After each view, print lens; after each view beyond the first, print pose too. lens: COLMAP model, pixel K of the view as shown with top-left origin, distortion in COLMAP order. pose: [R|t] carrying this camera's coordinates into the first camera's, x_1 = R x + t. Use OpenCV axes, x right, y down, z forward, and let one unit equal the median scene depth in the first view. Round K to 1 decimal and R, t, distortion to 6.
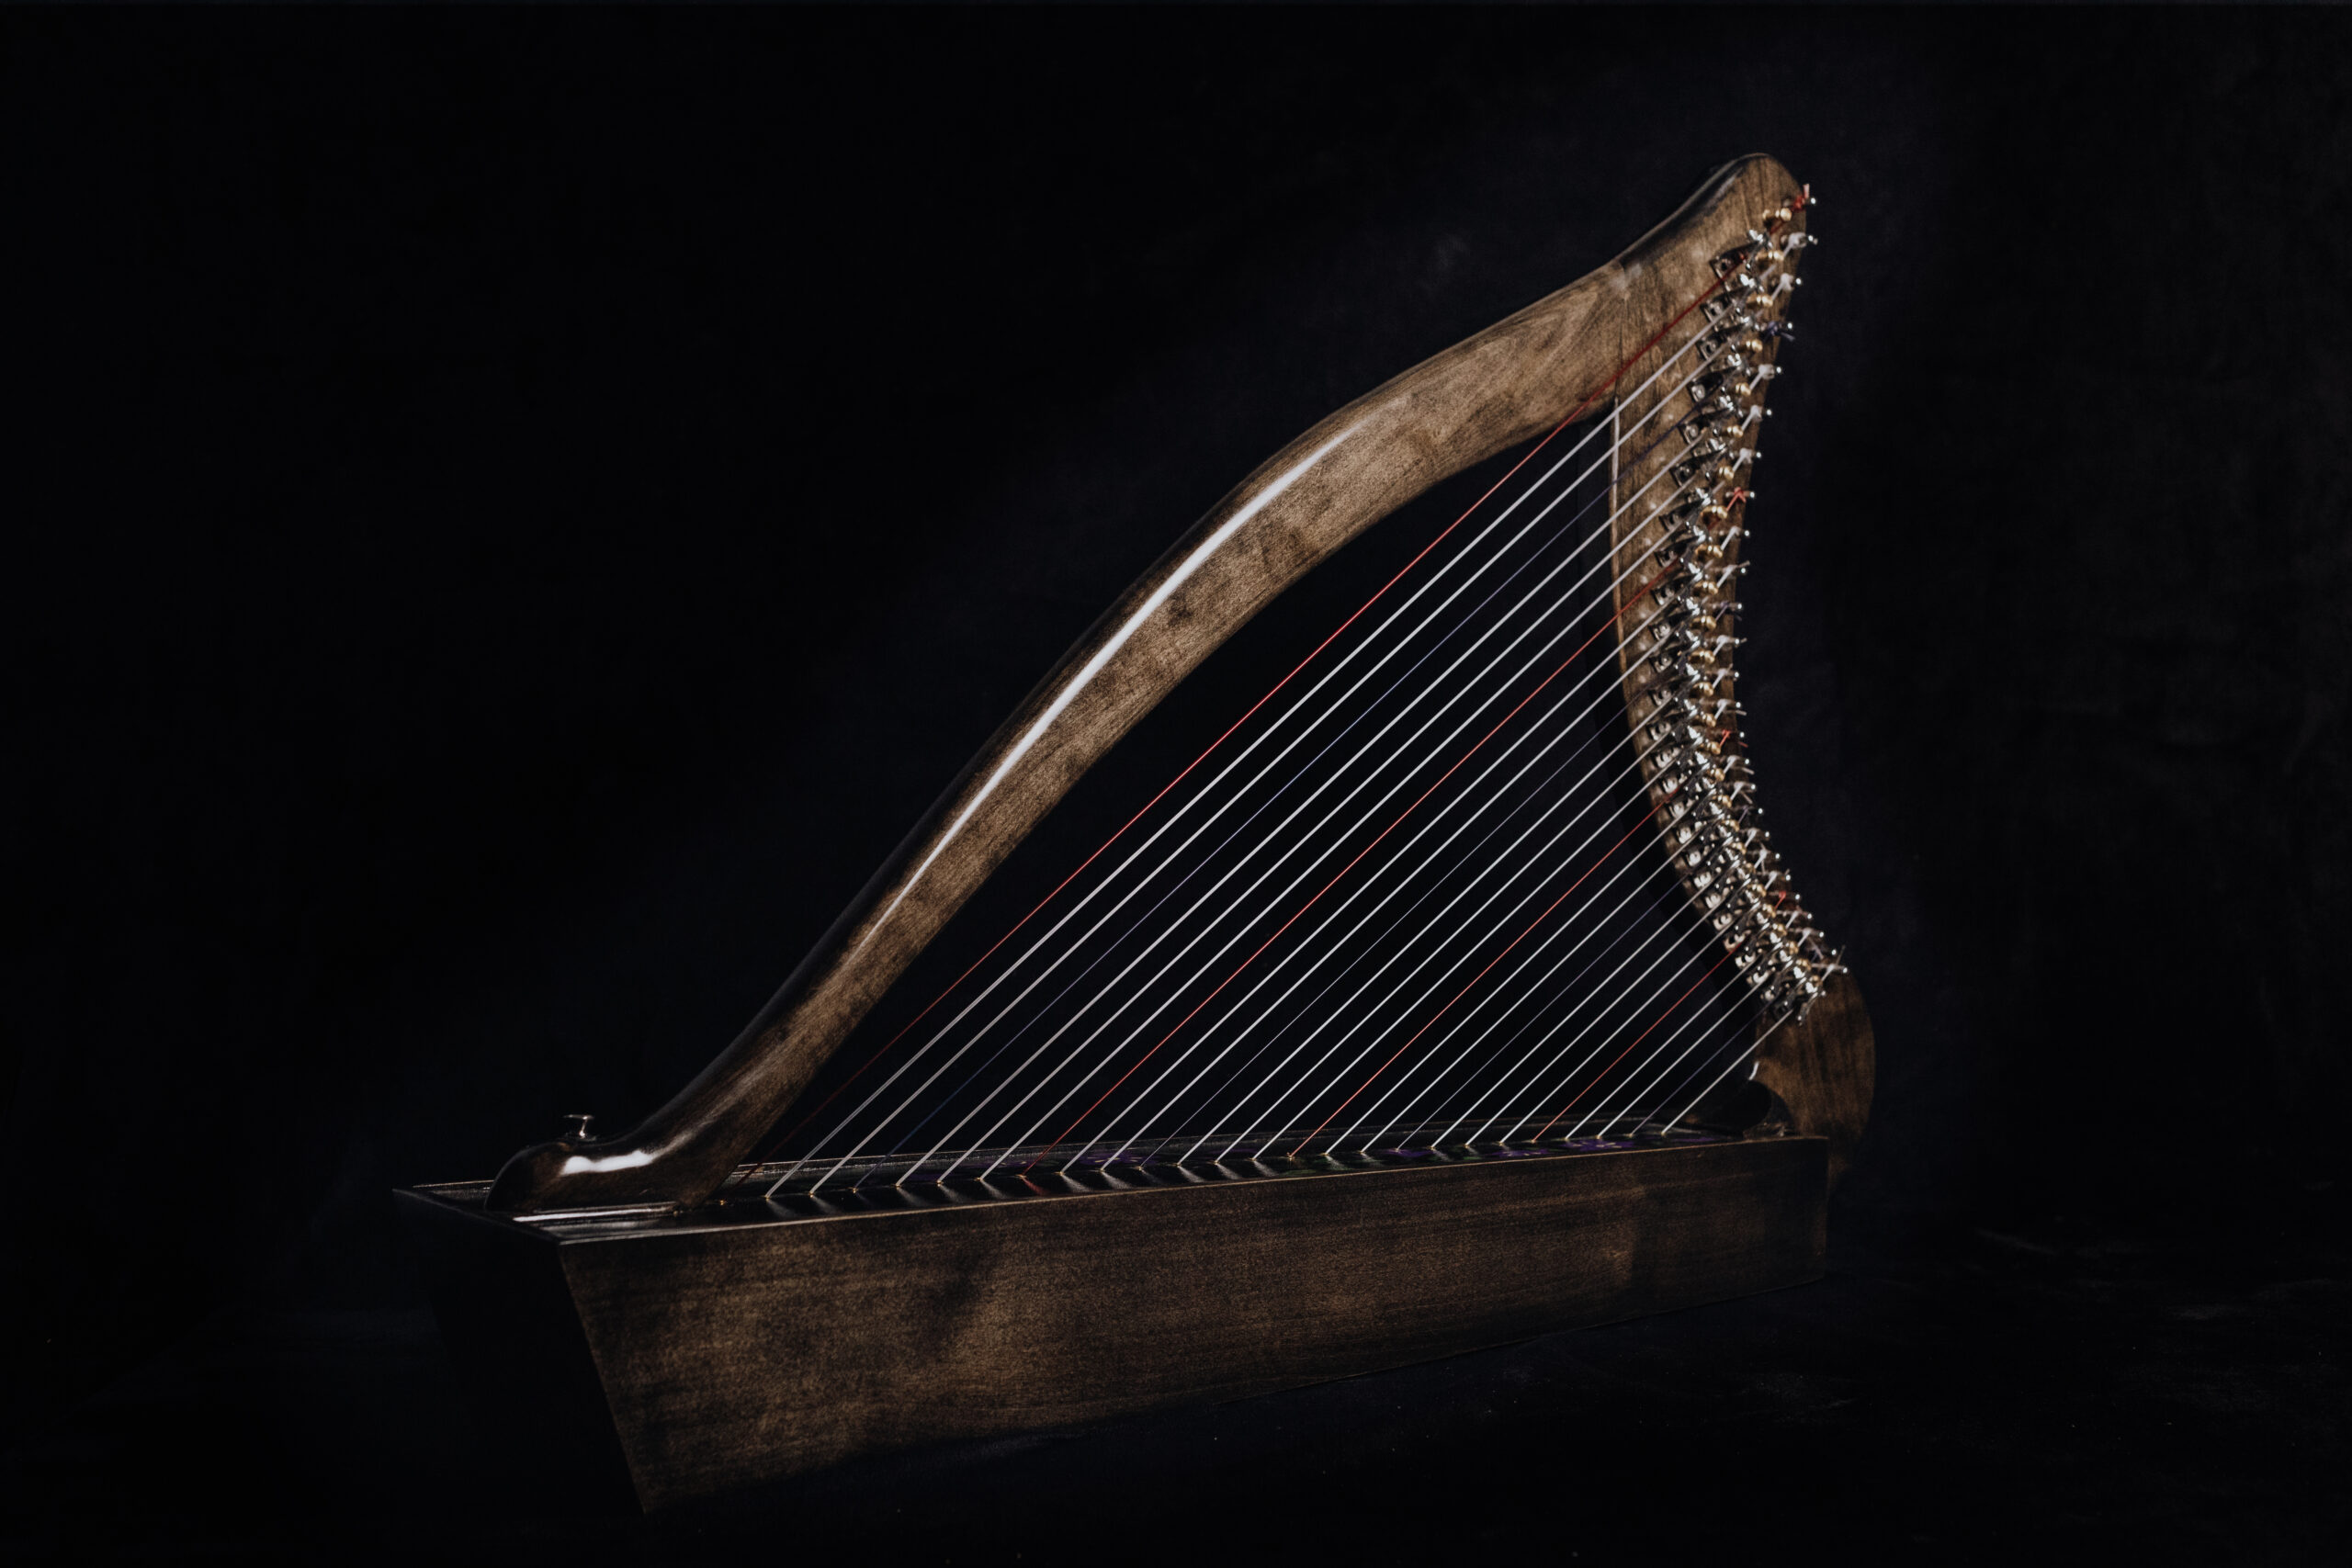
lens RADIAL K [[3502.6, 0, 1171.7], [0, 3502.6, 783.7], [0, 0, 1]] dist [0.011341, 0.000000]
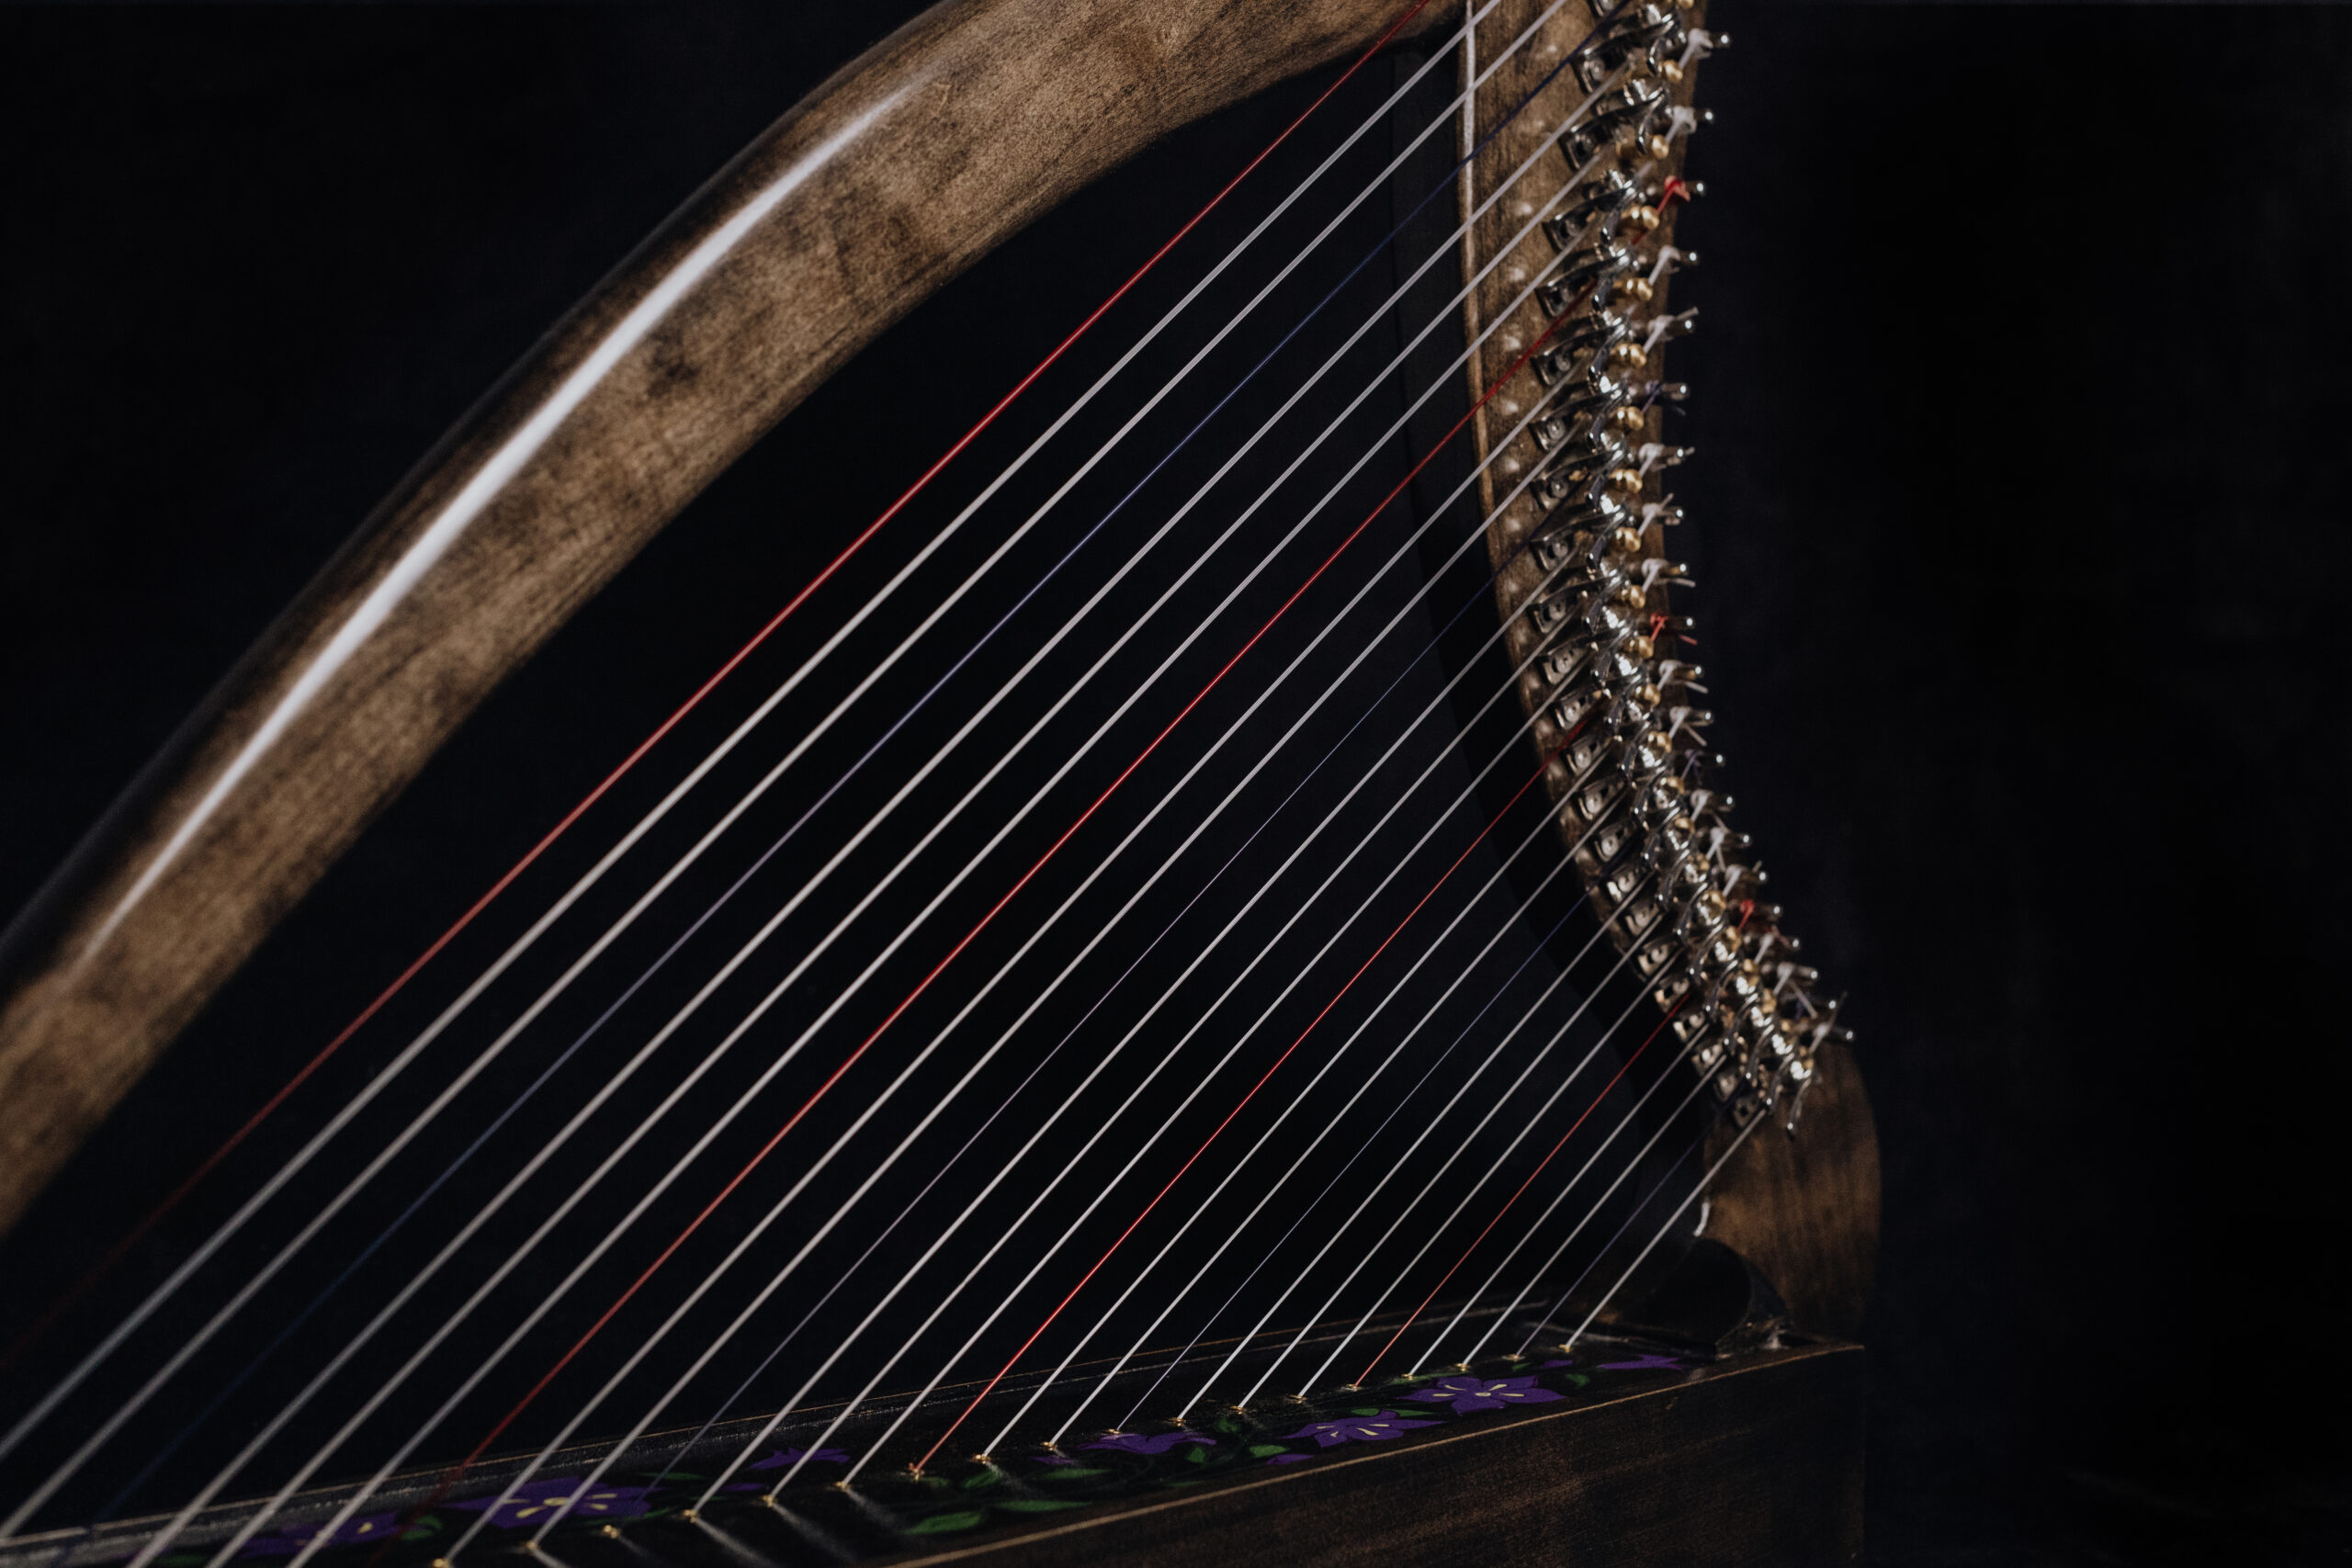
lens RADIAL K [[3502.6, 0, 1154.9], [0, 3502.6, 760.3], [0, 0, 1]] dist [0.011341, 0.000000]
pose [[0.987813, -0.023404, 0.153875, -0.006901], [0.023026, 0.999726, 0.004234, 0.003712], [-0.153932, -0.000639, 0.988081, 0.489292]]
